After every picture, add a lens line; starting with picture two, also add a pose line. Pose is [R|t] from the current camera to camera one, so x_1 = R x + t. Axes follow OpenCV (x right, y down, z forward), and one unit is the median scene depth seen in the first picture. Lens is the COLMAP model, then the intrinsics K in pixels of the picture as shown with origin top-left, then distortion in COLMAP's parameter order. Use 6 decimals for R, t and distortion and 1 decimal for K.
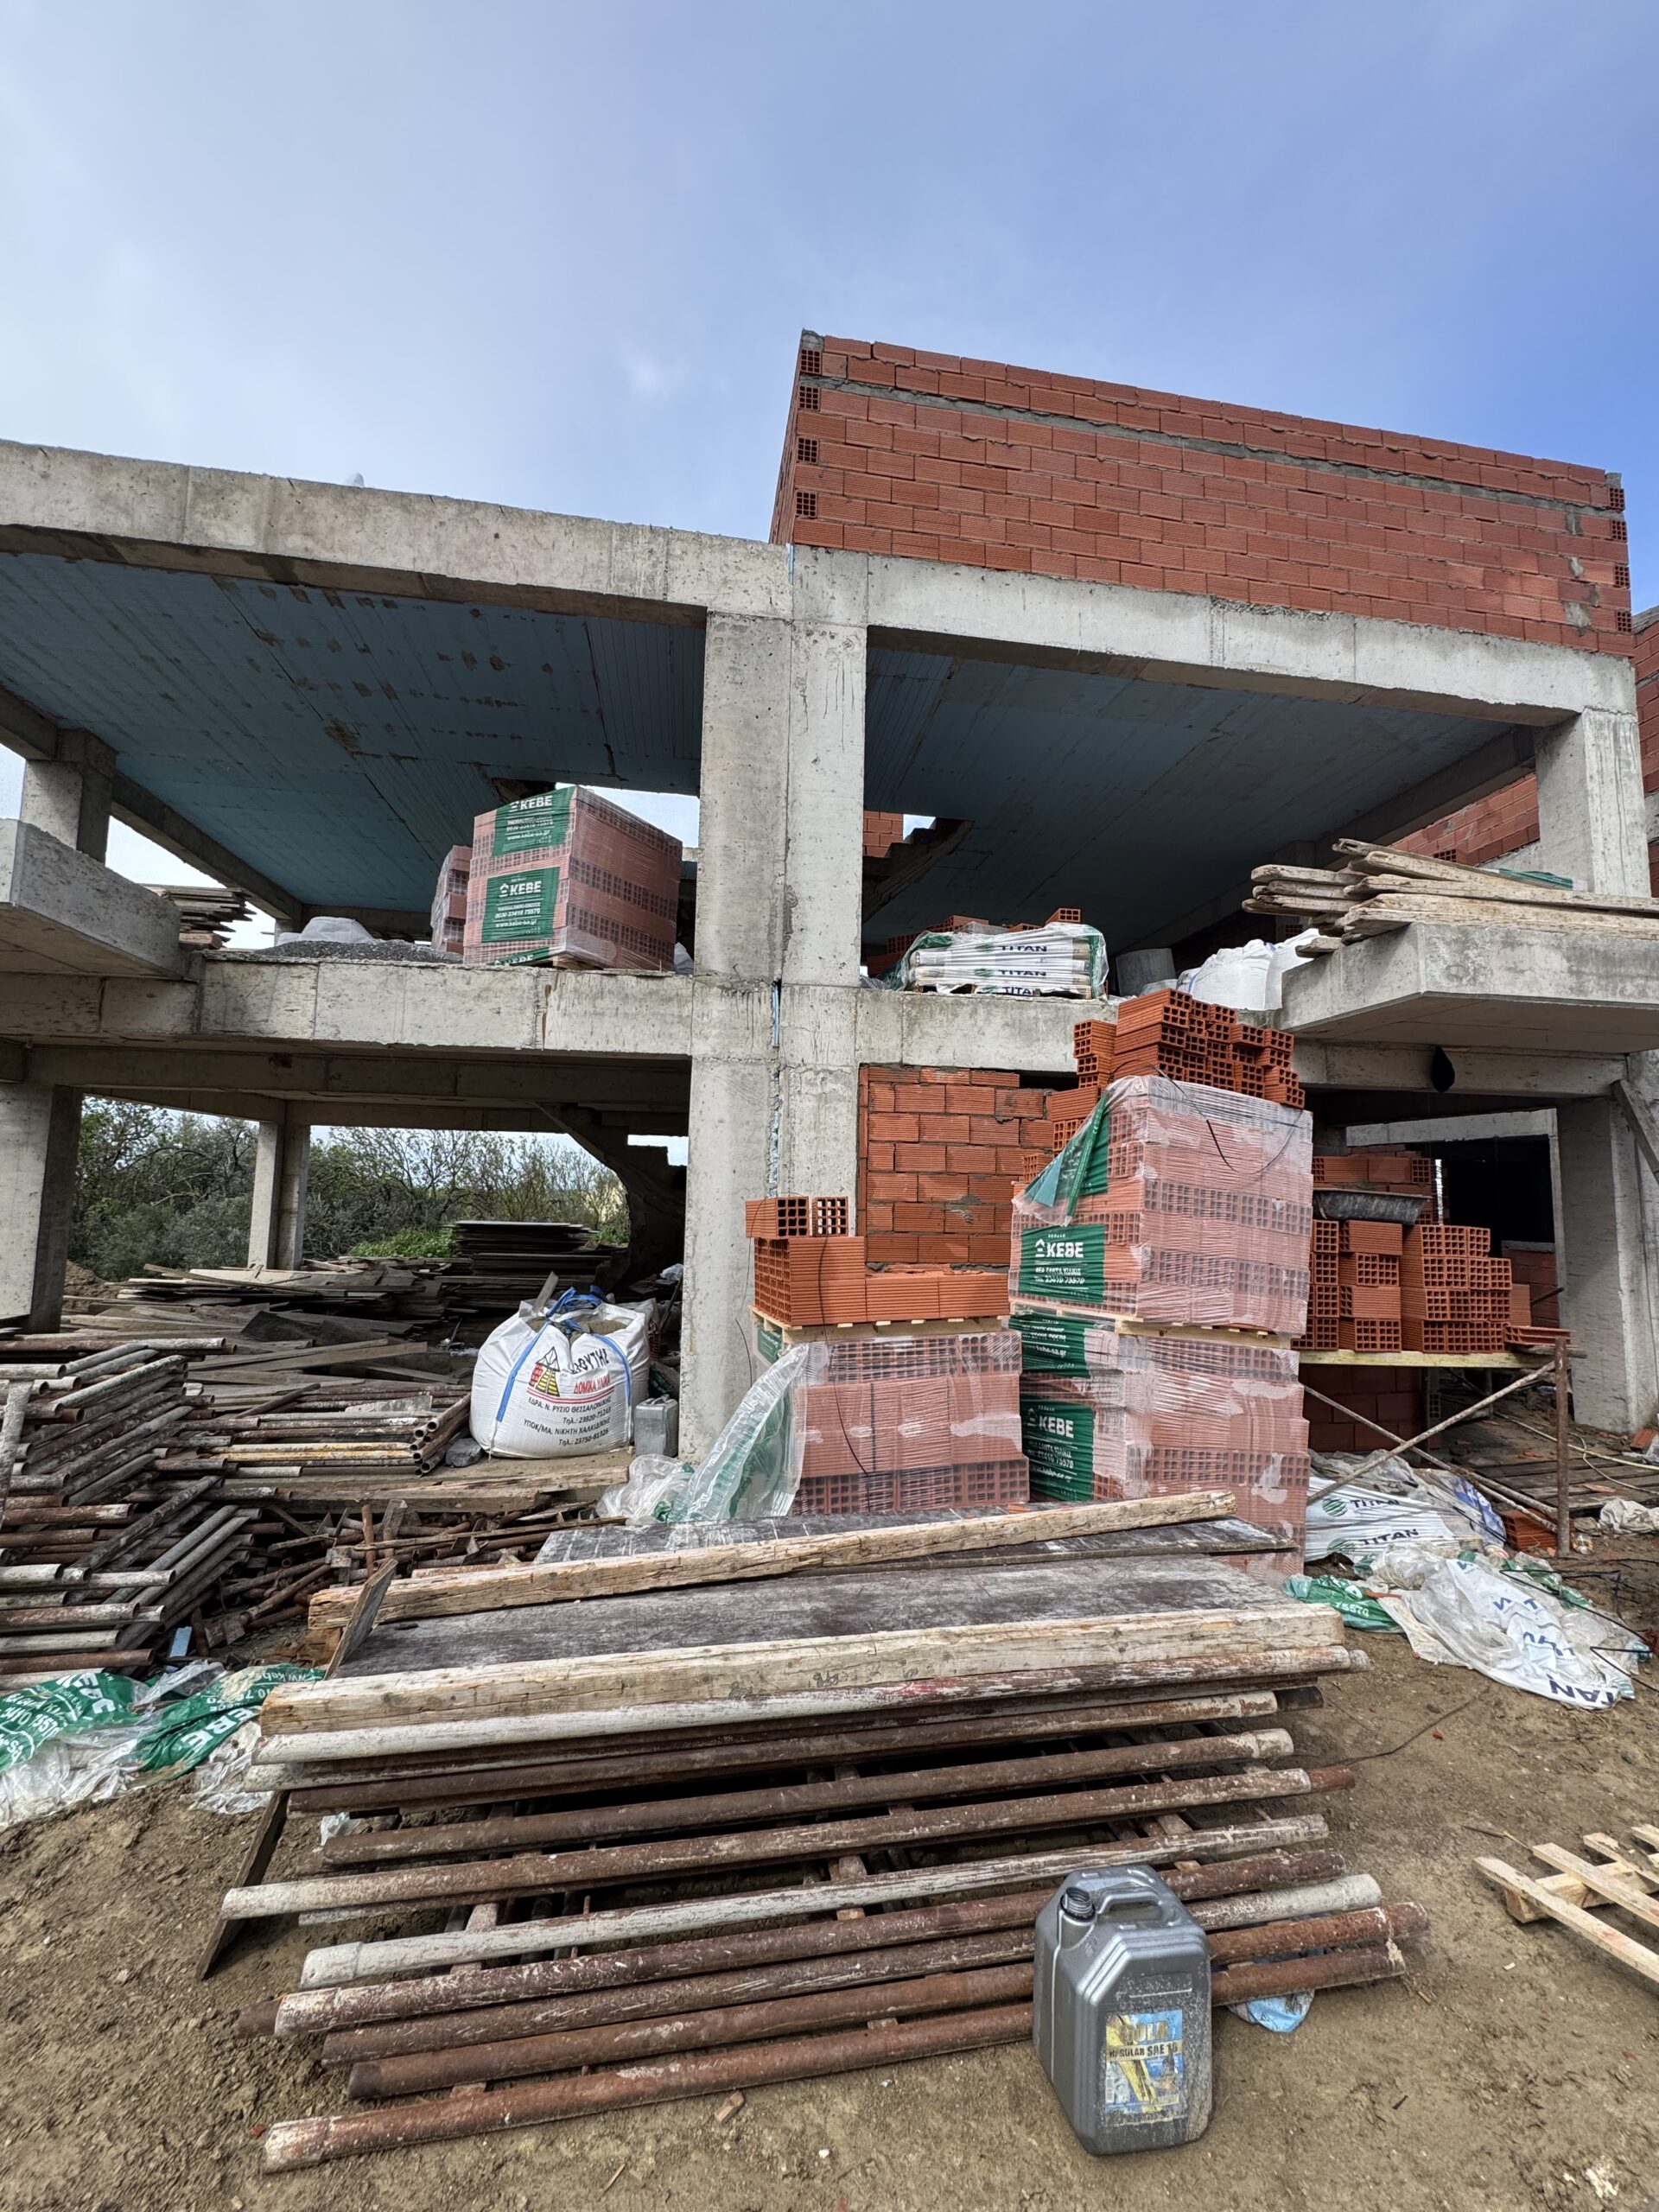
lens RADIAL K [[874.6, 0, 826.8], [0, 874.6, 1106.7], [0, 0, 1]] dist [-0.002143, 0.000579]
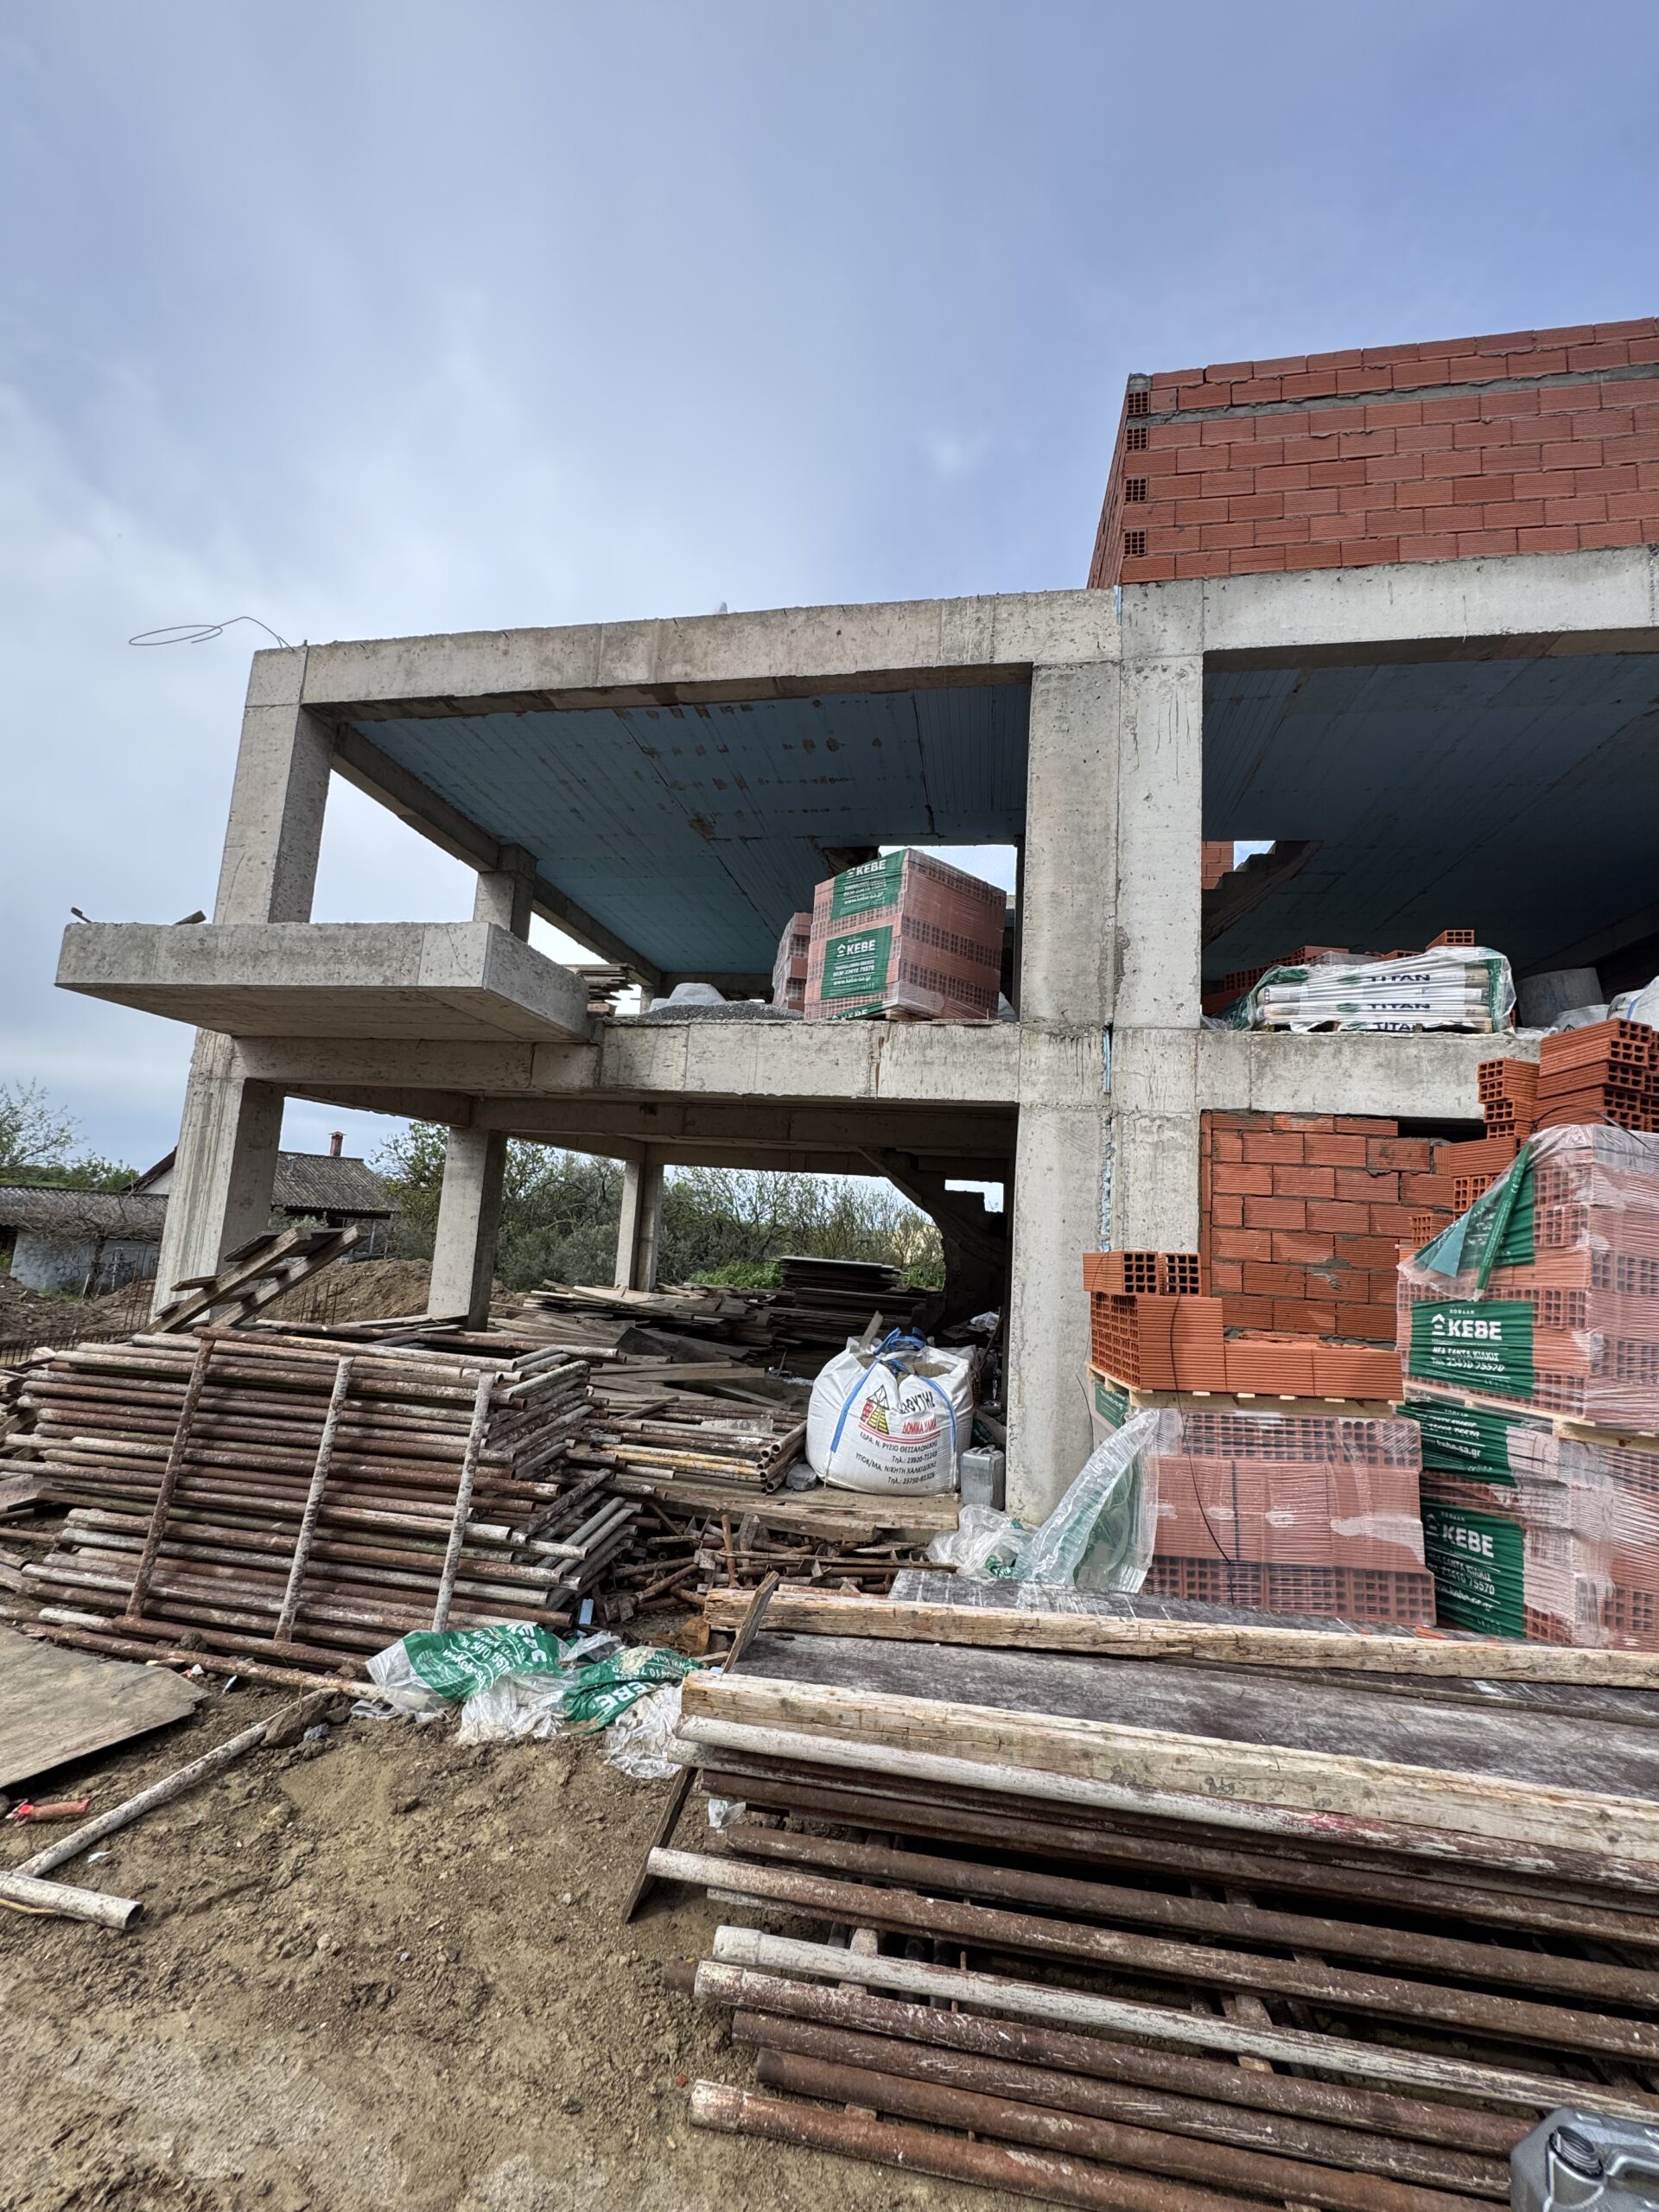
lens RADIAL K [[874.6, 0, 830.0], [0, 874.6, 1106.1], [0, 0, 1]] dist [-0.002143, 0.000579]
pose [[0.943775, -0.005677, -0.330539, -0.032704], [-0.011337, 0.998709, -0.049521, -0.003113], [0.330393, 0.050484, 0.942492, -0.014657]]
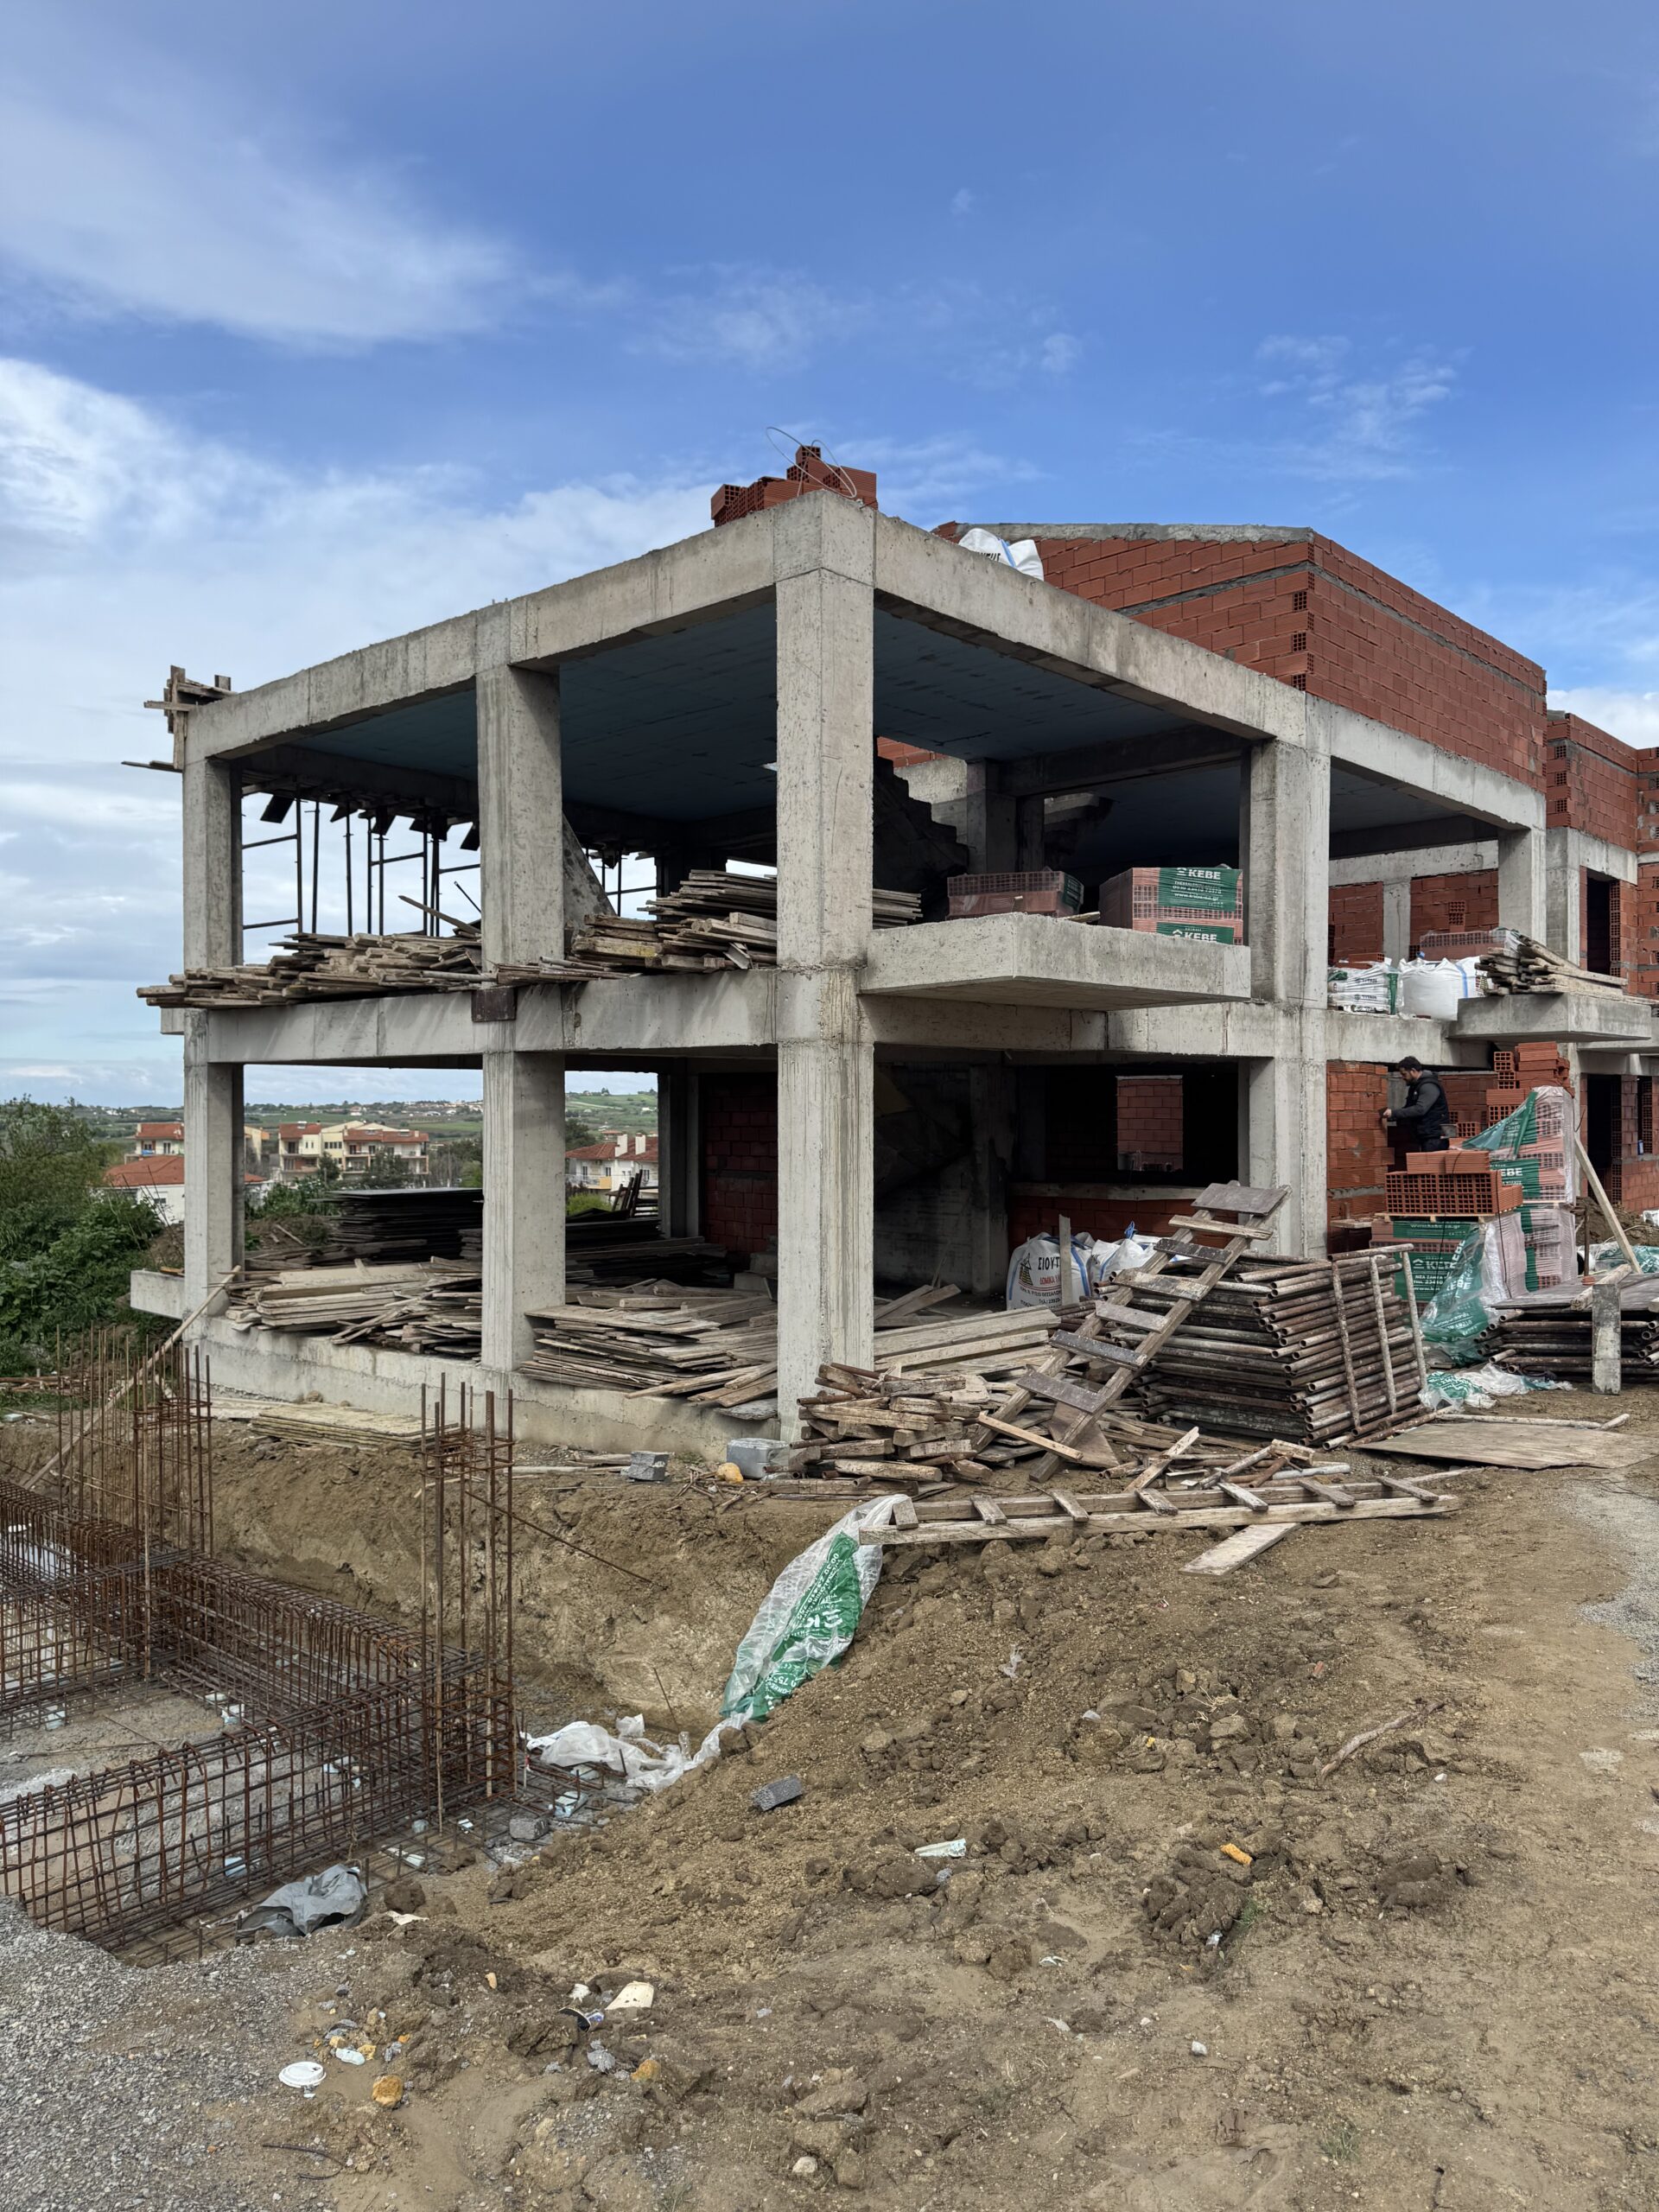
lens RADIAL K [[1549.8, 0, 823.8], [0, 1549.8, 1094.2], [0, 0, 1]] dist [0.063954, -0.073793]
pose [[0.785843, -0.017134, 0.618189, -2.766892], [-0.038964, 0.996258, 0.077144, -0.197553], [-0.617198, -0.084710, 0.782235, -0.694737]]
